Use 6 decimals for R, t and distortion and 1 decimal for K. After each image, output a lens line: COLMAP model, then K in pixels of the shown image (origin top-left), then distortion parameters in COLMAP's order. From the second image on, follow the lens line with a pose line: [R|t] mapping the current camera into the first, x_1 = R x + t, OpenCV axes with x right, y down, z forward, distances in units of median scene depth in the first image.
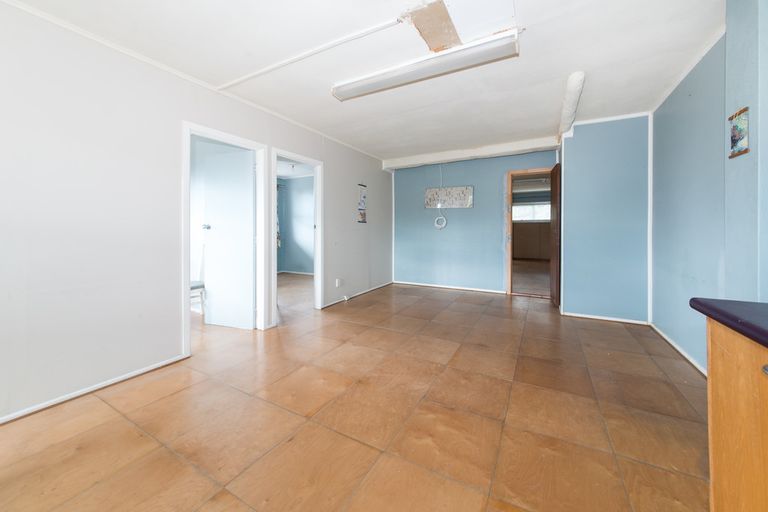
lens RADIAL K [[276.2, 0, 386.6], [0, 276.2, 238.7], [0, 0, 1]] dist [-0.000211, -0.000054]
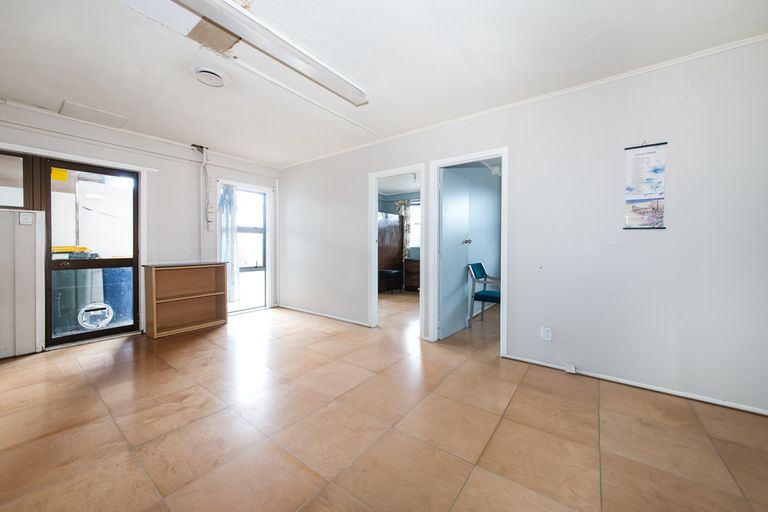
lens RADIAL K [[285.9, 0, 385.8], [0, 285.9, 244.6], [0, 0, 1]] dist [-0.000205, -0.000013]
pose [[-0.111963, 0.005846, -0.993695, 0.427339], [-0.032497, 0.999426, 0.009541, -0.023818], [0.993181, 0.033360, -0.111708, 0.643113]]
